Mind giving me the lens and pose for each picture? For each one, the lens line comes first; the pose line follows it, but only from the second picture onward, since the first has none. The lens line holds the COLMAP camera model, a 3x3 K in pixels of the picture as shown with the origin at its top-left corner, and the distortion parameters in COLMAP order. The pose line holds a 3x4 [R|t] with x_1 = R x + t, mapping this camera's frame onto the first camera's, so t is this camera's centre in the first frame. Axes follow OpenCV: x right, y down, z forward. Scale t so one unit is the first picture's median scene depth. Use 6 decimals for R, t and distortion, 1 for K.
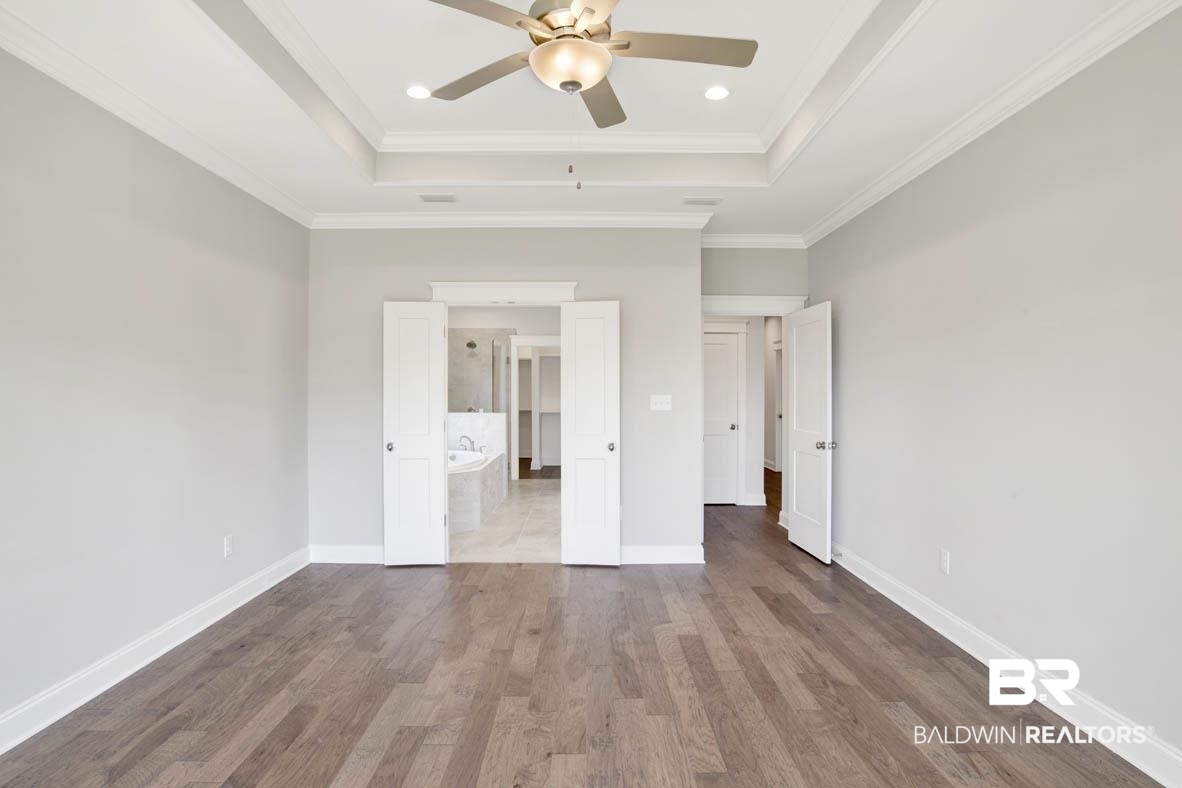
lens RADIAL K [[624.8, 0, 594.2], [0, 624.8, 388.6], [0, 0, 1]] dist [-0.080584, 0.028231]
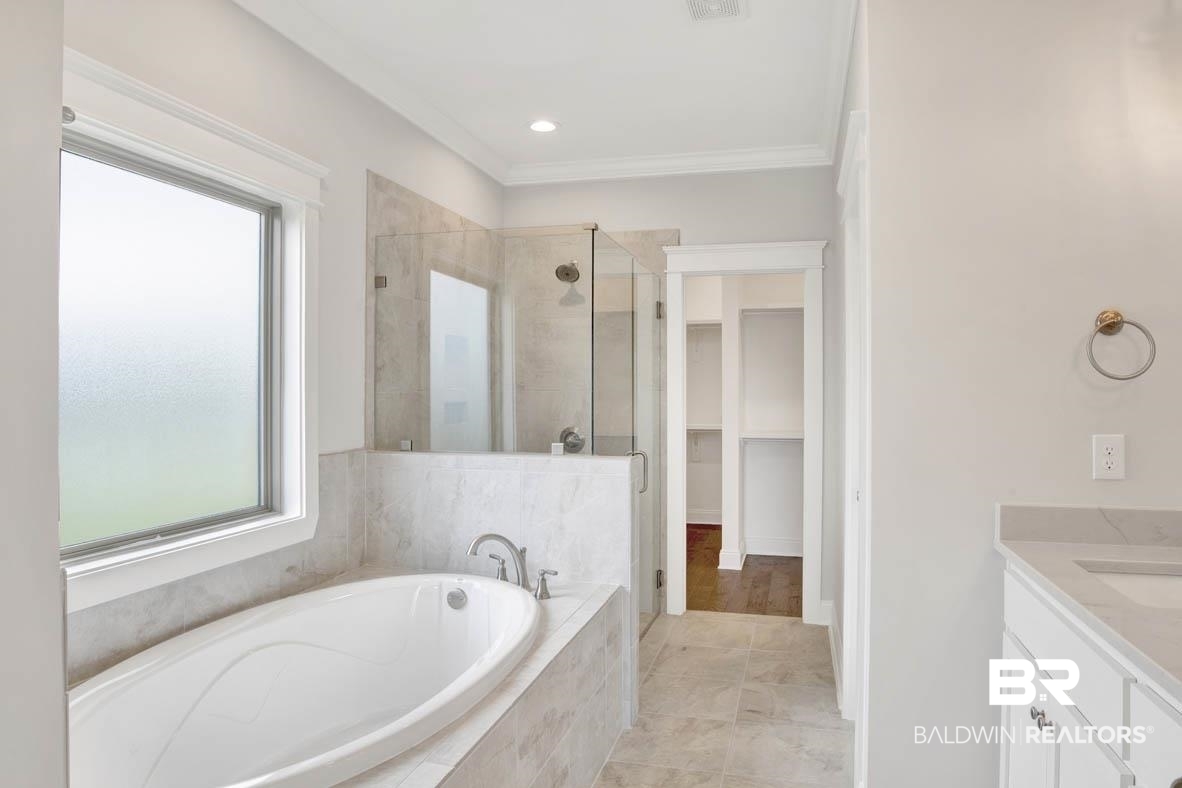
lens RADIAL K [[778.2, 0, 595.7], [0, 778.2, 389.5], [0, 0, 1]] dist [-0.061441, 0.000536]
pose [[0.963391, 0.001482, -0.268097, -0.051351], [-0.000407, 0.999992, 0.004065, 0.003002], [0.268101, -0.003807, 0.963383, 0.584483]]
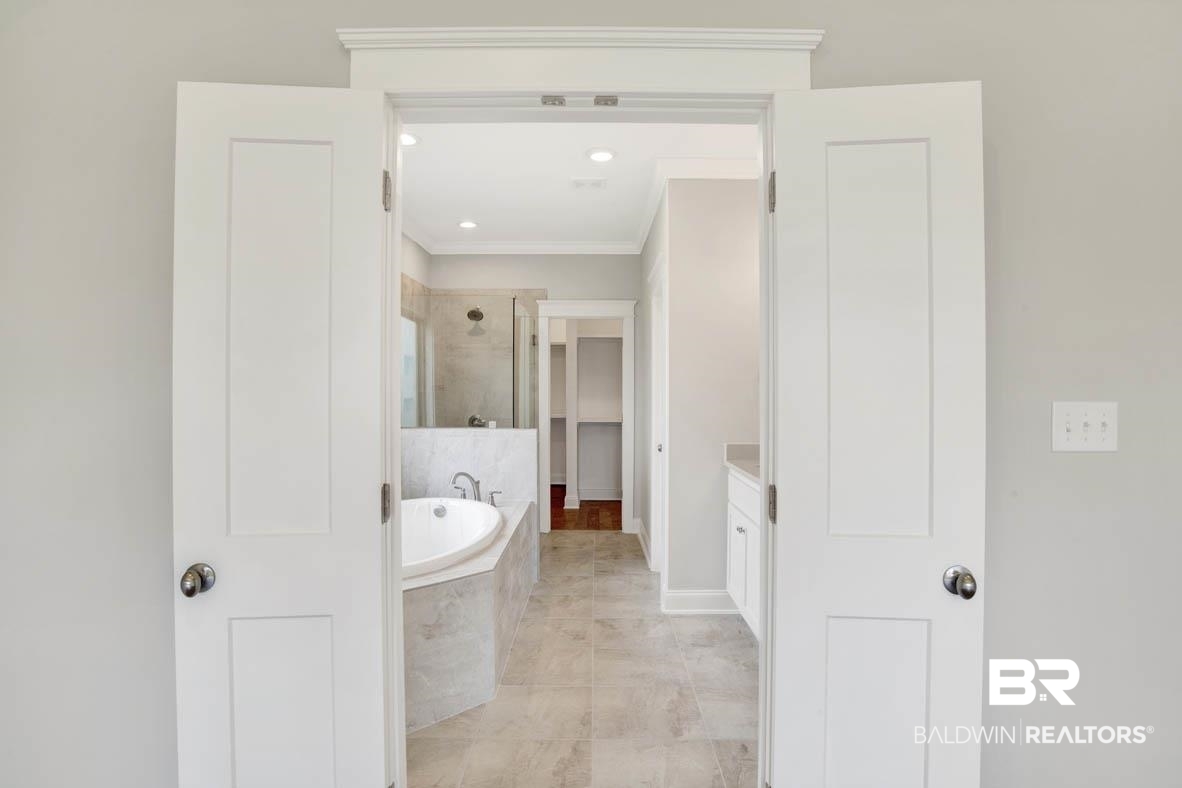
lens RADIAL K [[653.0, 0, 591.0], [0, 653.0, 394.0], [0, 0, 1]] dist [-0.071653, 0.001974]
pose [[0.999802, 0.002308, -0.019743, -0.077602], [-0.002139, 0.999961, 0.008584, 0.002700], [0.019762, -0.008540, 0.999768, 0.397712]]
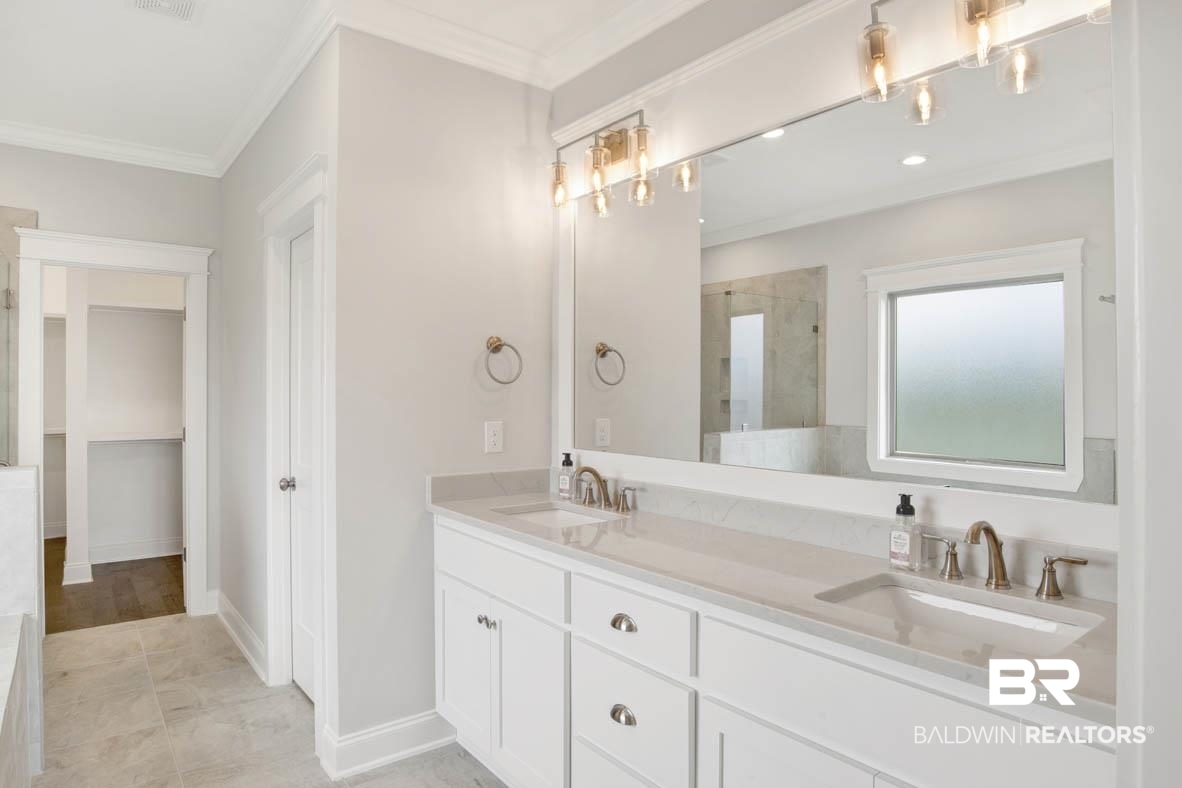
lens RADIAL K [[699.0, 0, 595.6], [0, 699.0, 389.1], [0, 0, 1]] dist [-0.062003, 0.025114]
pose [[0.797975, 0.002747, 0.602684, -0.118002], [-0.004102, 0.999991, 0.000873, 0.002676], [-0.602676, -0.003169, 0.797980, 0.574253]]
